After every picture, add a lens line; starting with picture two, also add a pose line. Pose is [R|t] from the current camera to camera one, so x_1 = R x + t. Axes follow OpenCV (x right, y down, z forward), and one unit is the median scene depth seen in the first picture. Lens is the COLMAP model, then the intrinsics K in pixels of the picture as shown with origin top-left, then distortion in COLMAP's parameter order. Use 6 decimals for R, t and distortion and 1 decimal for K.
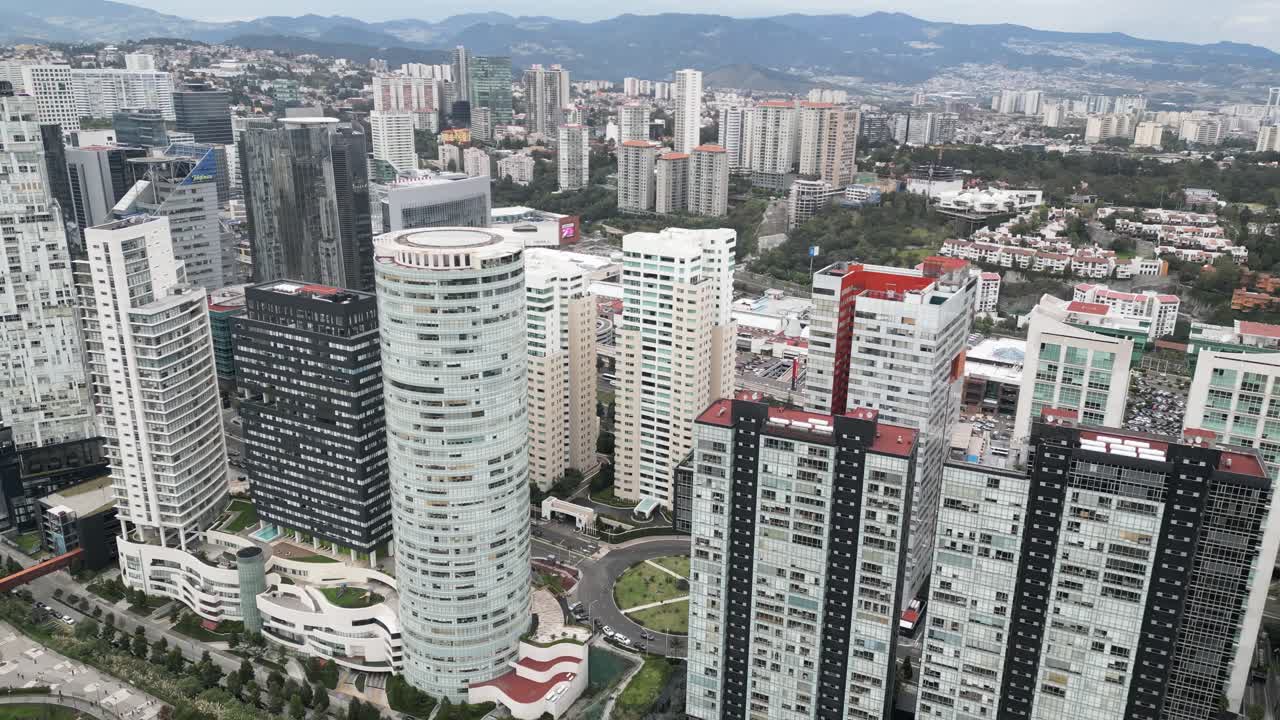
lens RADIAL K [[936.0, 0, 640.0], [0, 936.0, 360.0], [0, 0, 1]] dist [0.096640, -0.096866]
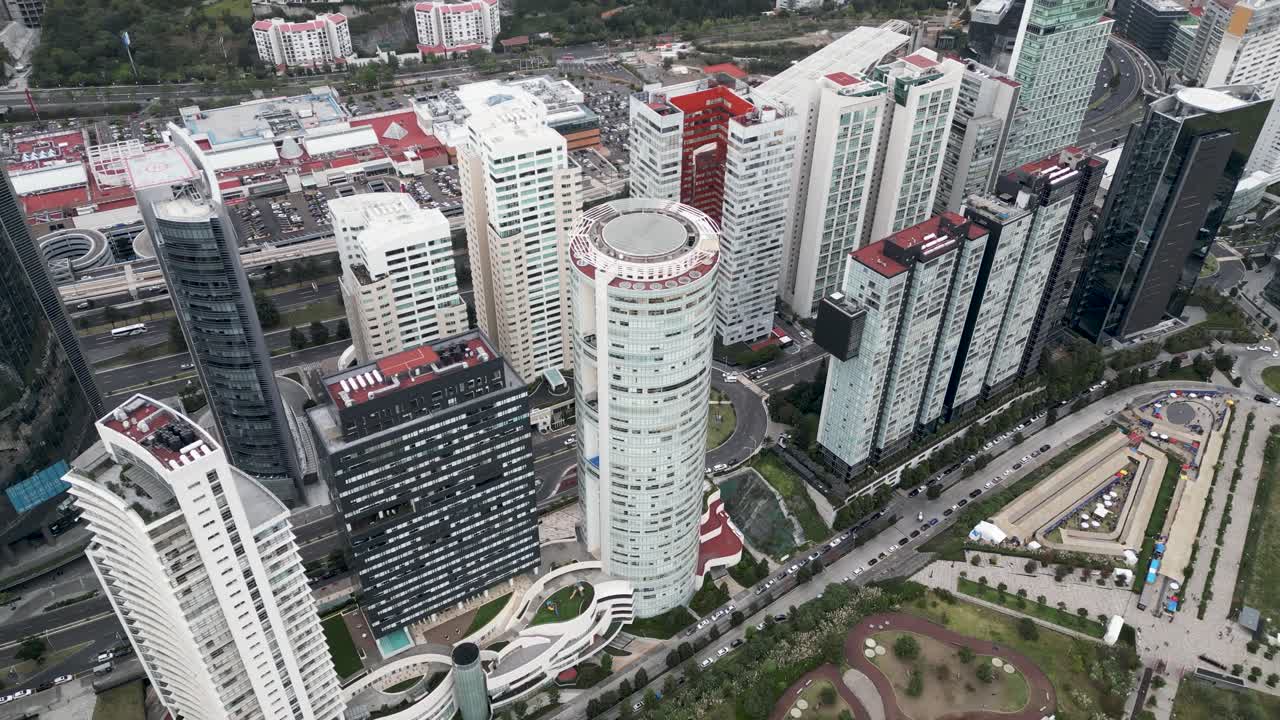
lens RADIAL K [[936.0, 0, 640.0], [0, 936.0, 360.0], [0, 0, 1]] dist [0.096640, -0.096866]
pose [[0.502231, -0.531374, 0.682206, -0.316933], [0.258516, 0.845104, 0.467941, -0.160553], [-0.825187, -0.058653, 0.561806, 0.157652]]
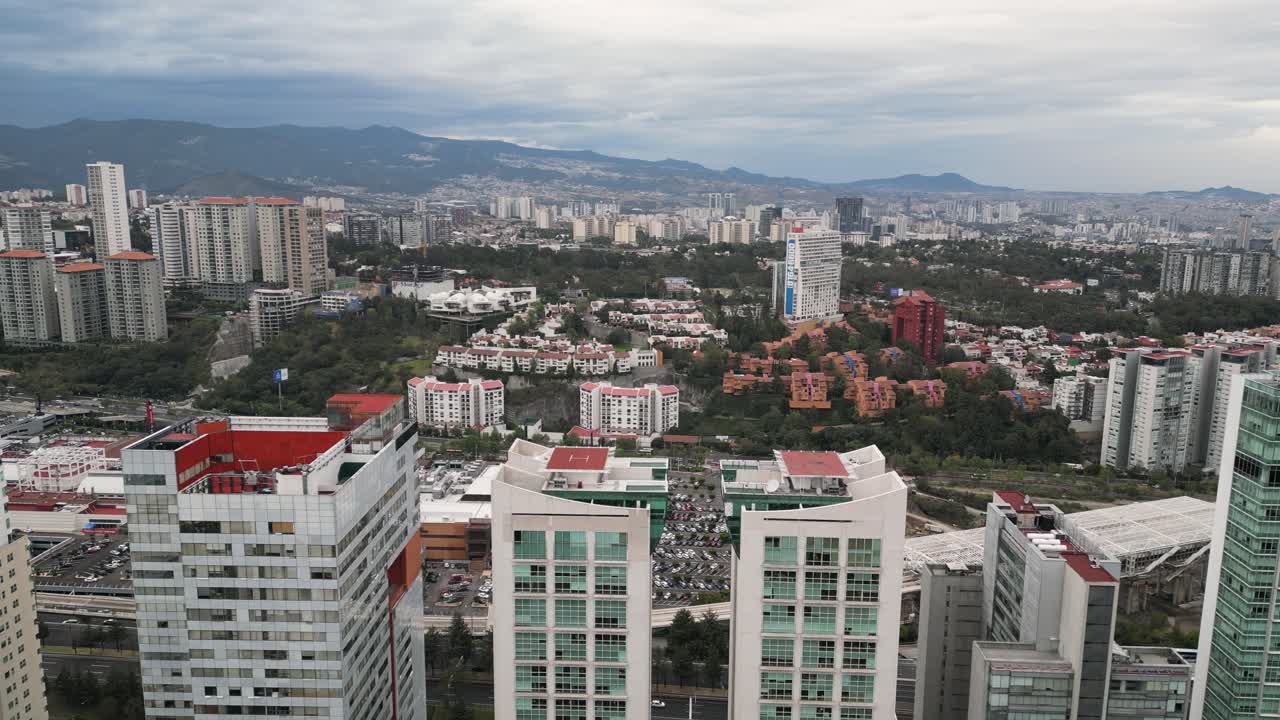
lens RADIAL K [[936.0, 0, 640.0], [0, 936.0, 360.0], [0, 0, 1]] dist [0.096640, -0.096866]
pose [[0.880316, -0.097417, 0.464278, 0.083807], [0.148440, 0.986108, -0.074548, -0.024294], [-0.450565, 0.134543, 0.882547, 0.158811]]
